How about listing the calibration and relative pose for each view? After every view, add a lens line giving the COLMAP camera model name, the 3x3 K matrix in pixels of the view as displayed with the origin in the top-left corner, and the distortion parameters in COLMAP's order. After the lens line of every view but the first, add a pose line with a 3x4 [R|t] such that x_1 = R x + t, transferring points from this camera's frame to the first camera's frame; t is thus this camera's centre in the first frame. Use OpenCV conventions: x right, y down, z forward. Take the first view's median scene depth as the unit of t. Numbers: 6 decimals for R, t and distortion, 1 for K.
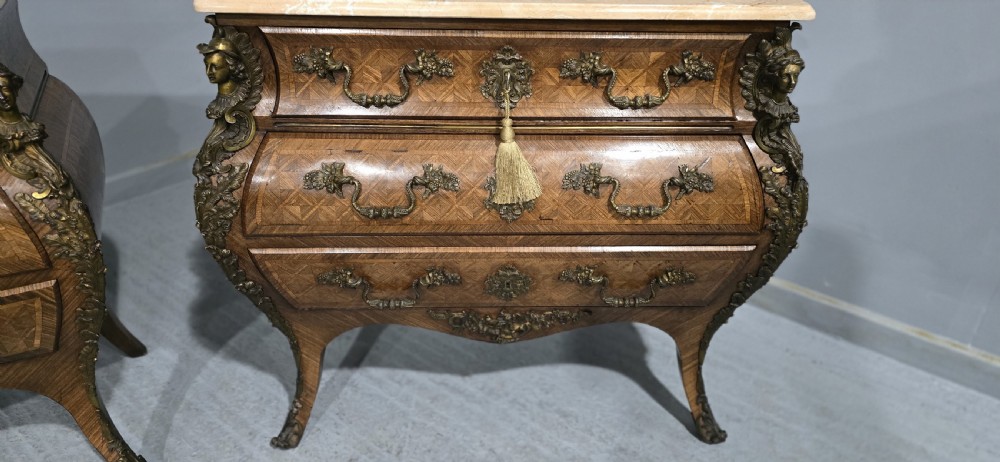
lens RADIAL K [[660.9, 0, 506.7], [0, 660.9, 233.8], [0, 0, 1]] dist [0.077843, -0.080613]
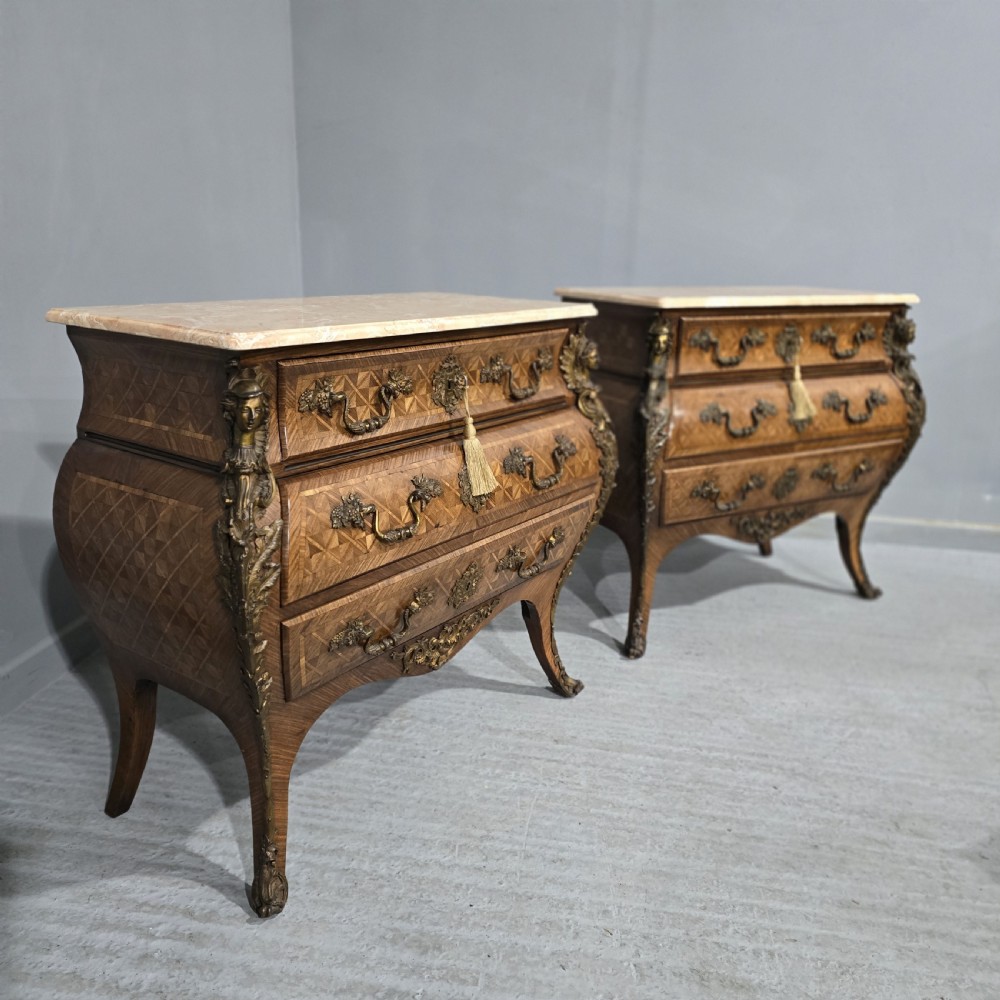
lens RADIAL K [[881.6, 0, 509.7], [0, 881.6, 500.7], [0, 0, 1]] dist [0.094142, -0.117910]
pose [[0.884291, -0.128590, 0.448881, -1.466757], [0.223281, 0.960750, -0.164636, 0.307509], [-0.410092, 0.245813, 0.878294, -0.486061]]
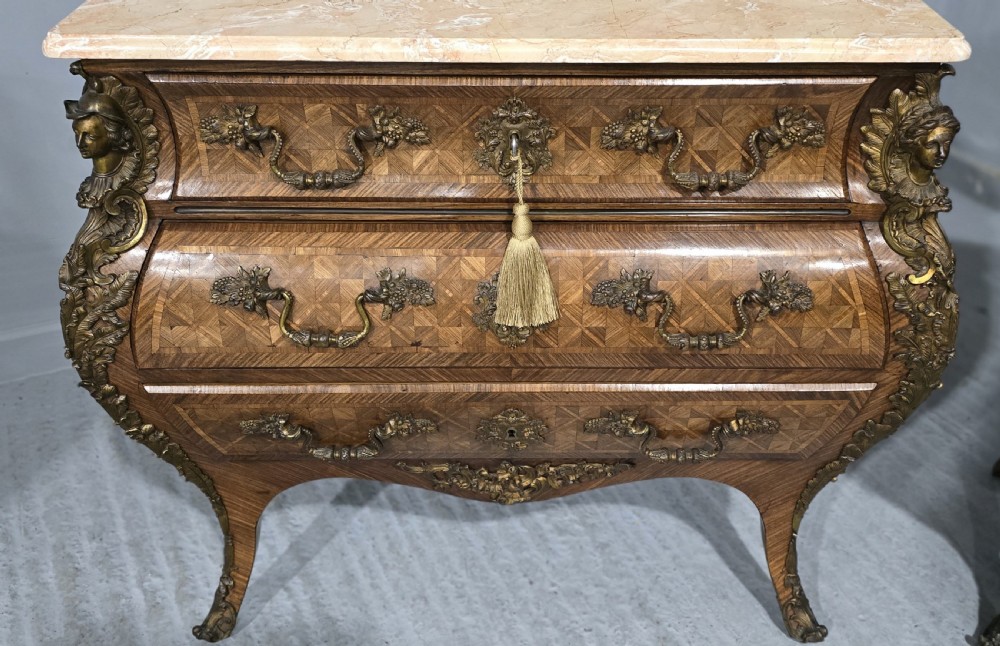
lens RADIAL K [[964.4, 0, 525.9], [0, 964.4, 327.7], [0, 0, 1]] dist [0.119432, -0.185165]
pose [[0.900764, 0.231761, -0.367303, -0.560766], [-0.207149, 0.972585, 0.105674, -0.025414], [0.381724, -0.019101, 0.924079, -0.160243]]
